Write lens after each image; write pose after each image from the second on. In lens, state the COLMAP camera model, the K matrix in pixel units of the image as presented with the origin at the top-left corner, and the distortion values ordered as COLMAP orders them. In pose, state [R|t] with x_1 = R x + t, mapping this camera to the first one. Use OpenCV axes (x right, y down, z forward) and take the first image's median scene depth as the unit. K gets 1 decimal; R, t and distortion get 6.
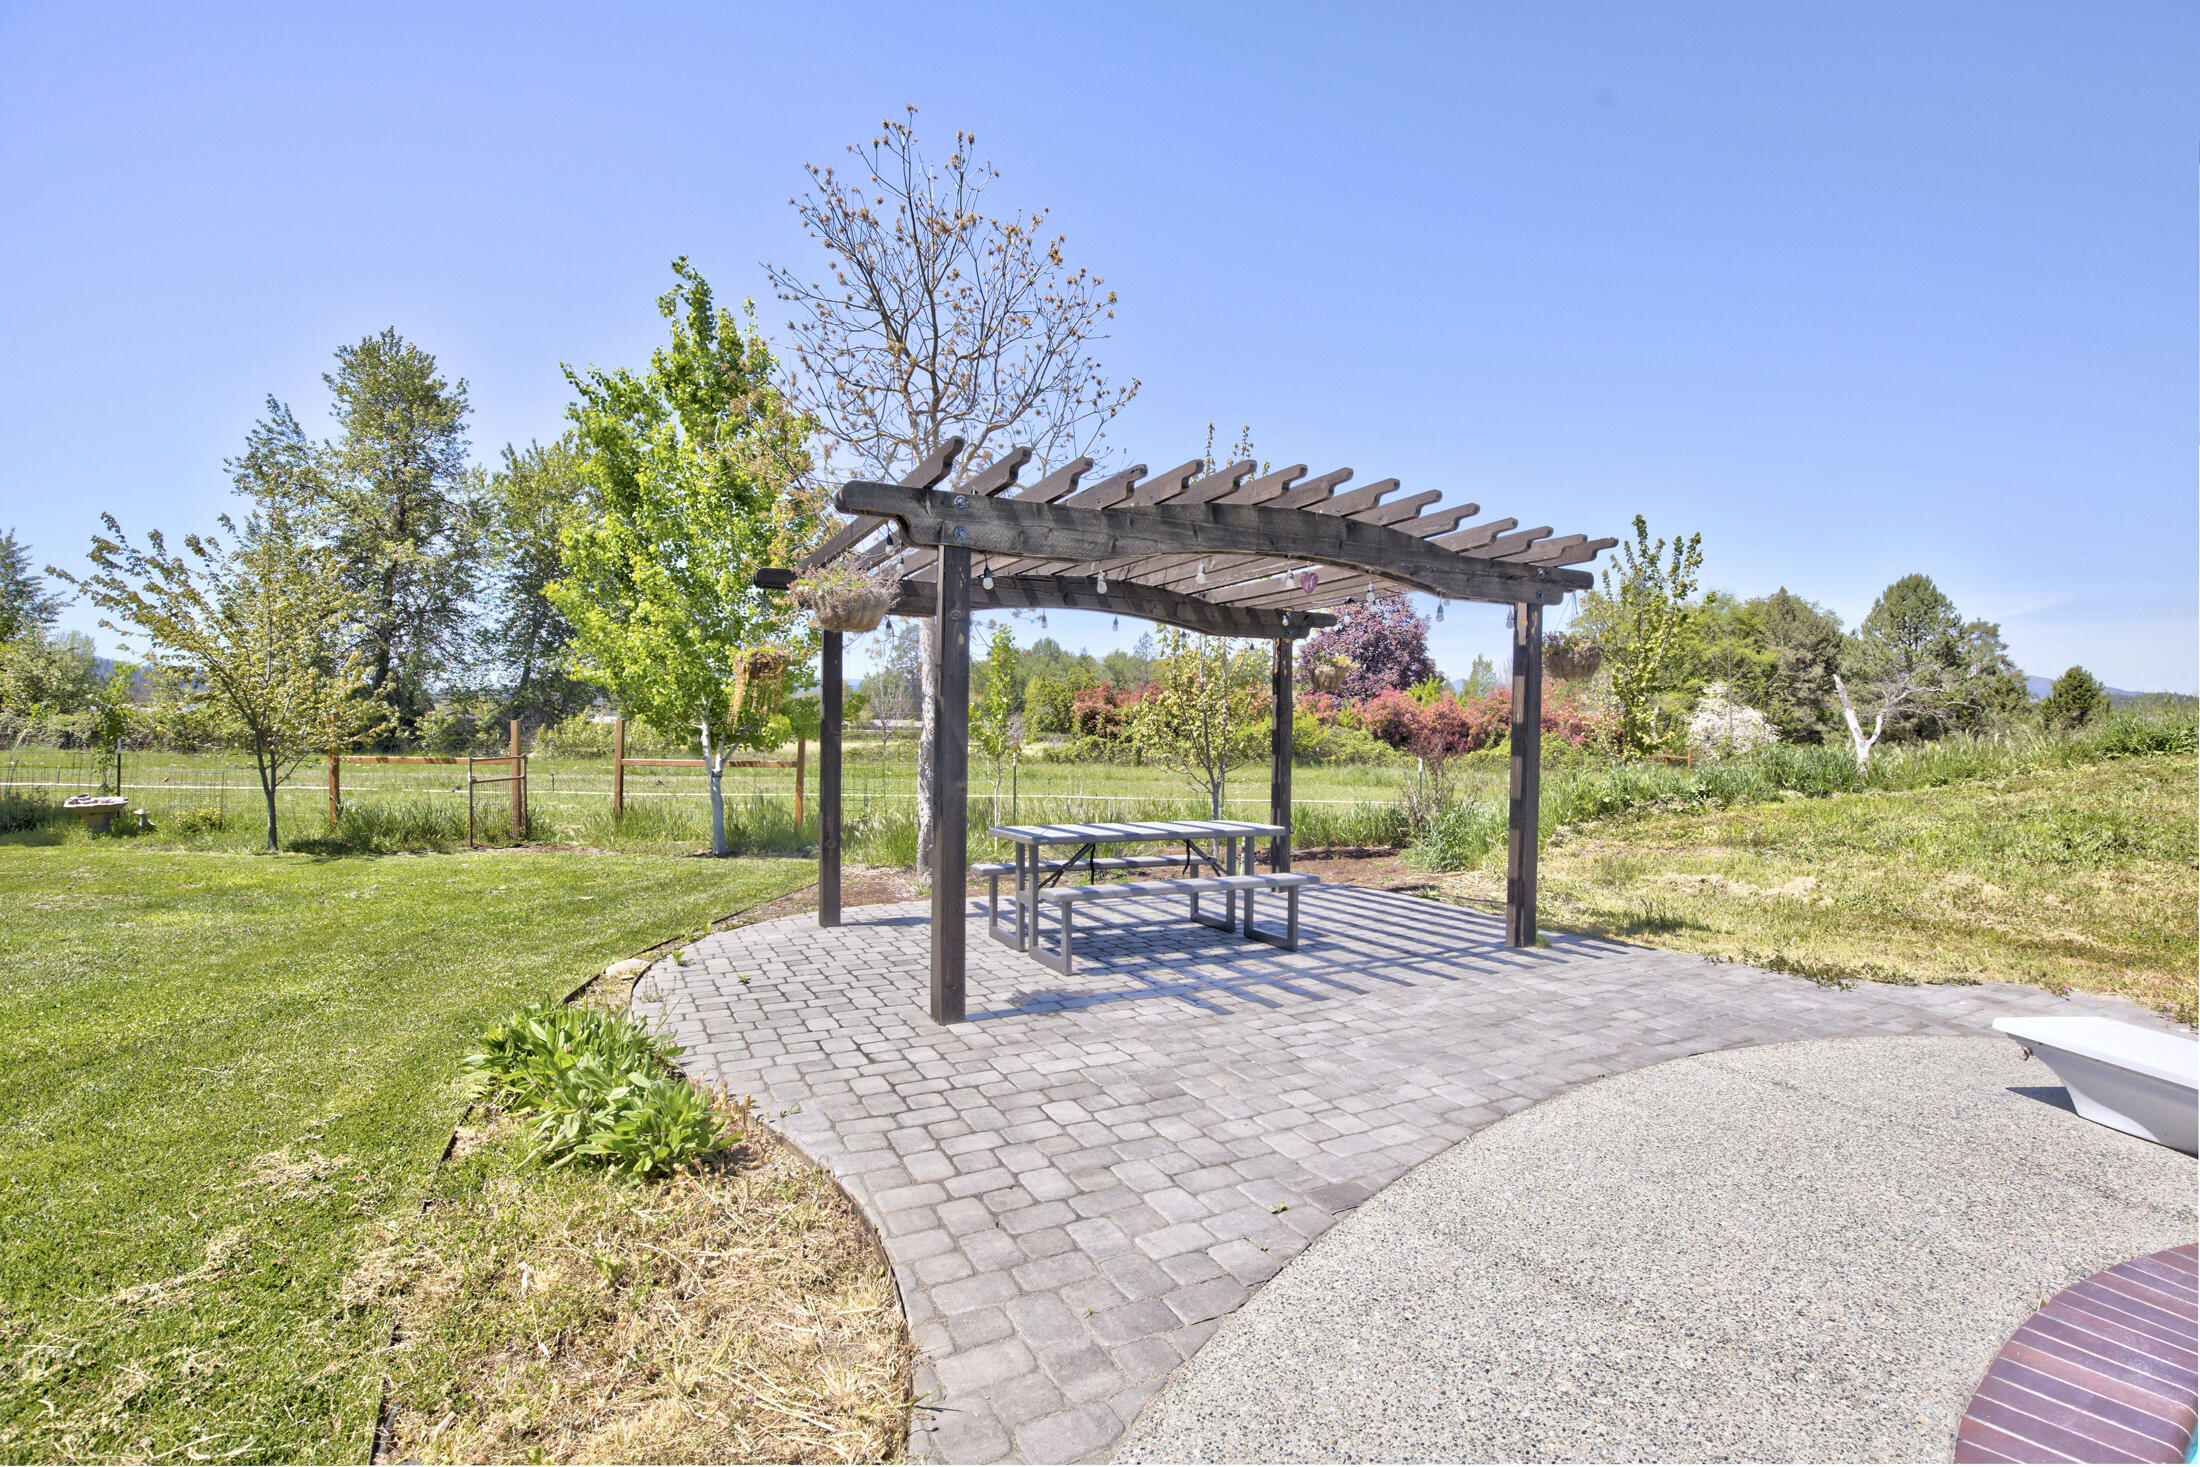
lens RADIAL K [[1028.2, 0, 1121.2], [0, 1028.2, 724.8], [0, 0, 1]] dist [-0.039918, 0.011199]
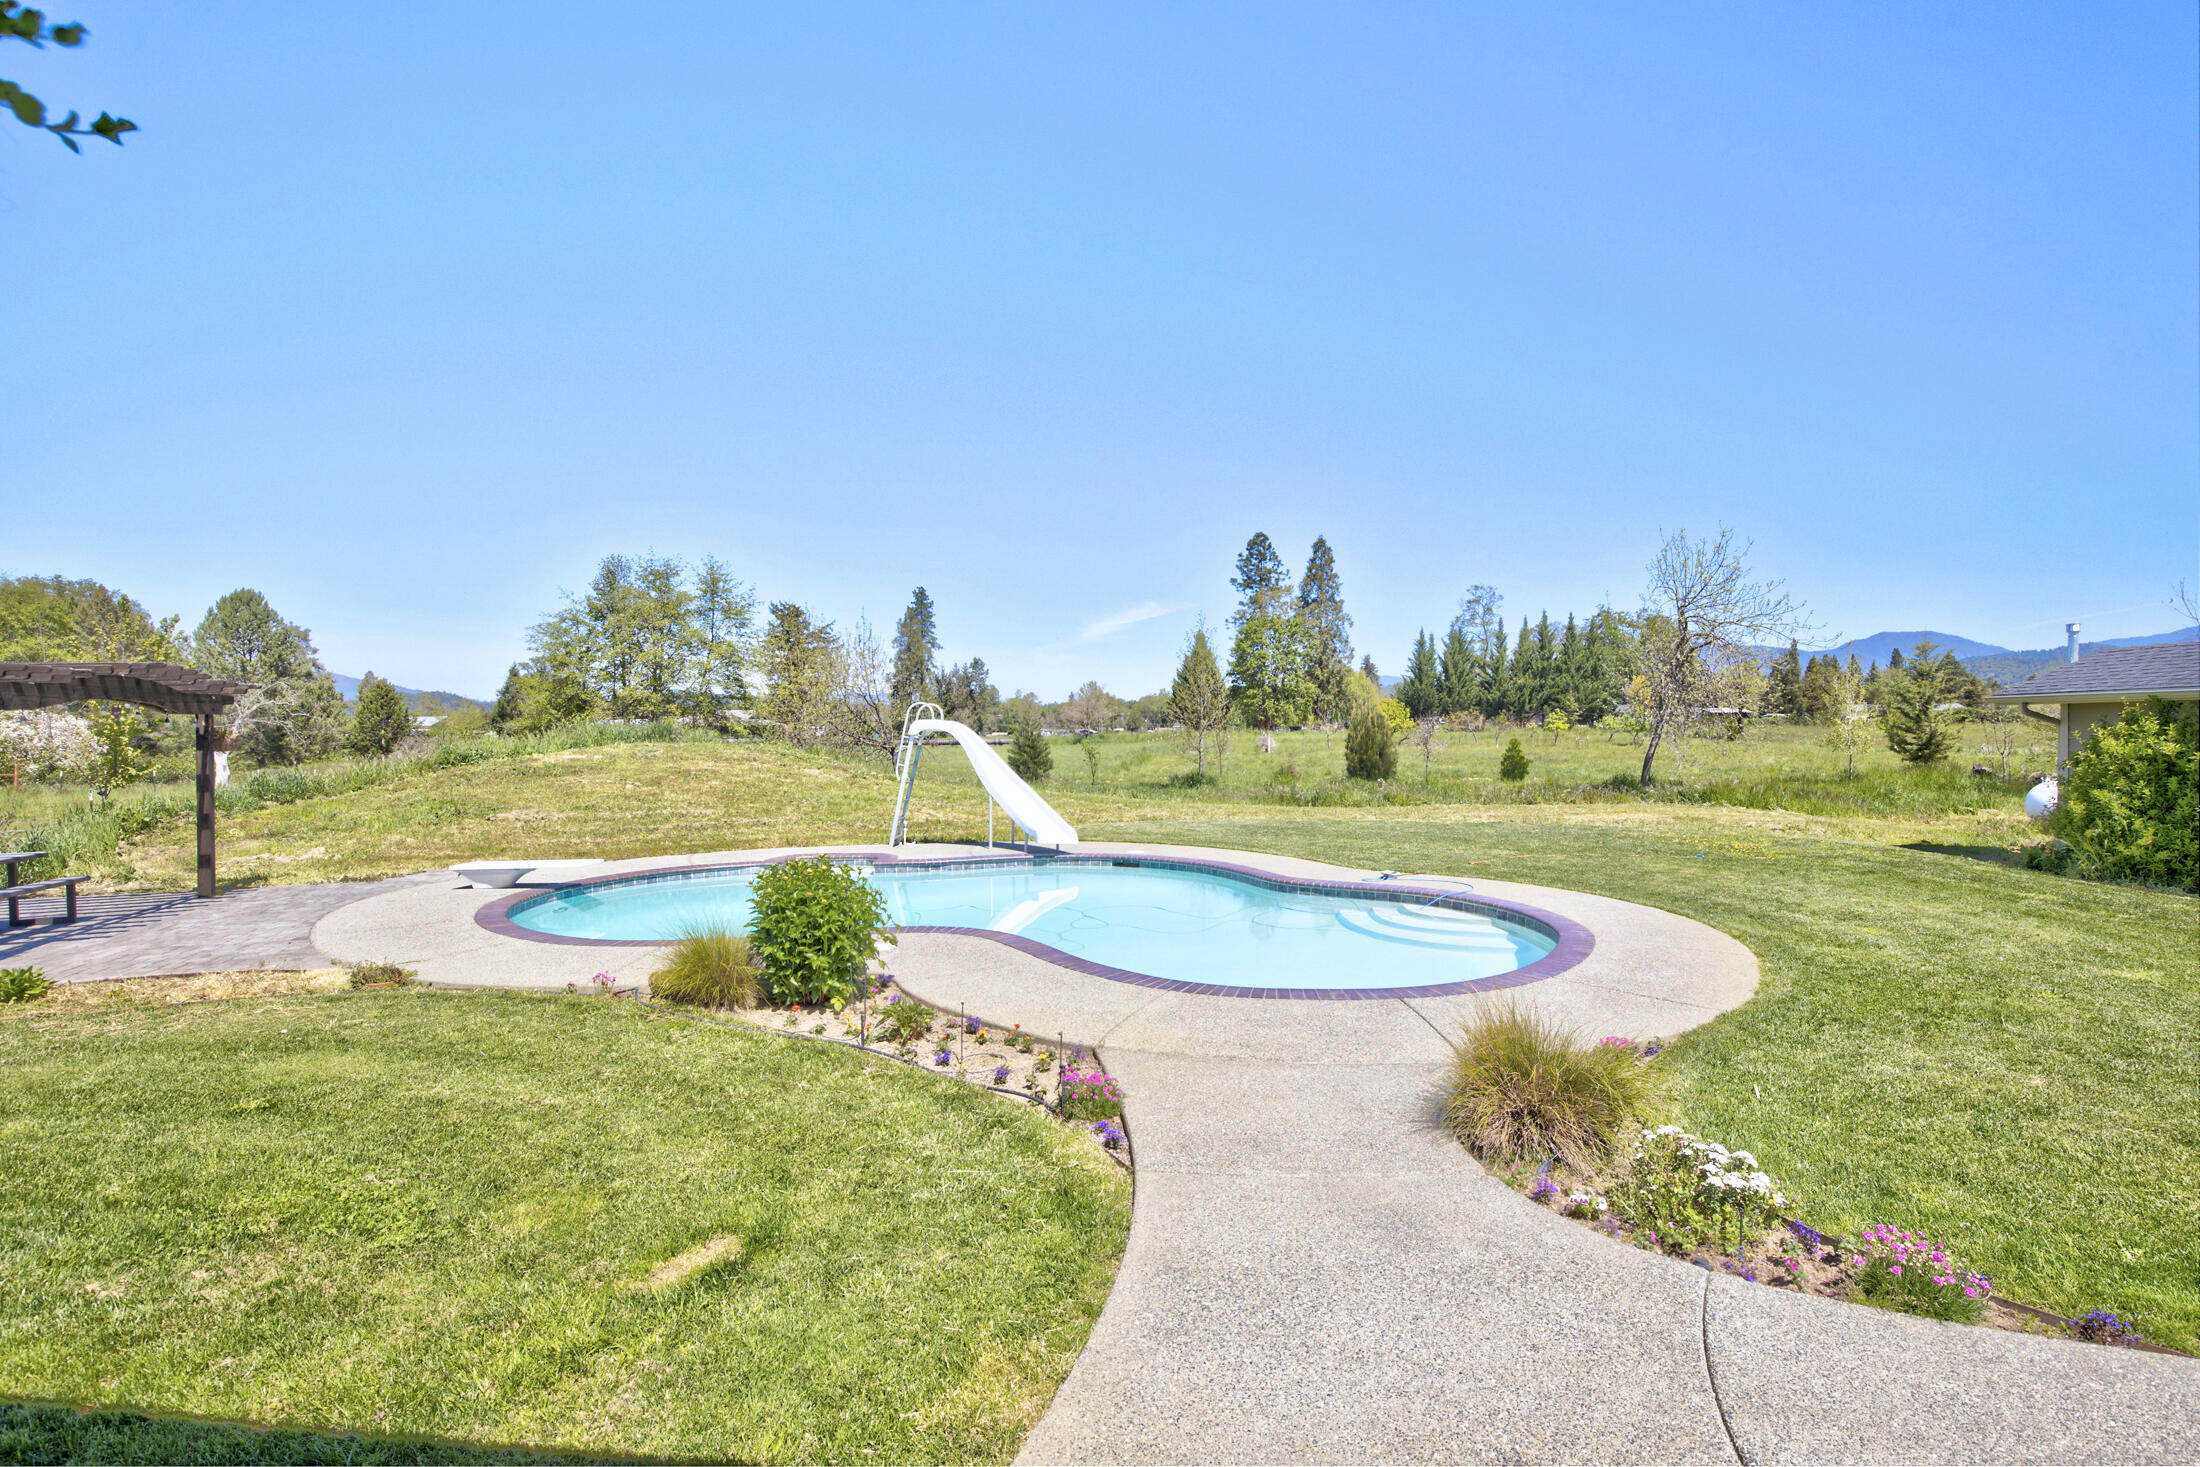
lens RADIAL K [[1028.2, 0, 1121.2], [0, 1028.2, 724.8], [0, 0, 1]] dist [-0.039918, 0.011199]
pose [[0.166458, -0.015532, 0.985926, -0.146077], [0.009015, 0.999858, 0.014229, -0.014265], [-0.986007, 0.006519, 0.166574, -0.124378]]
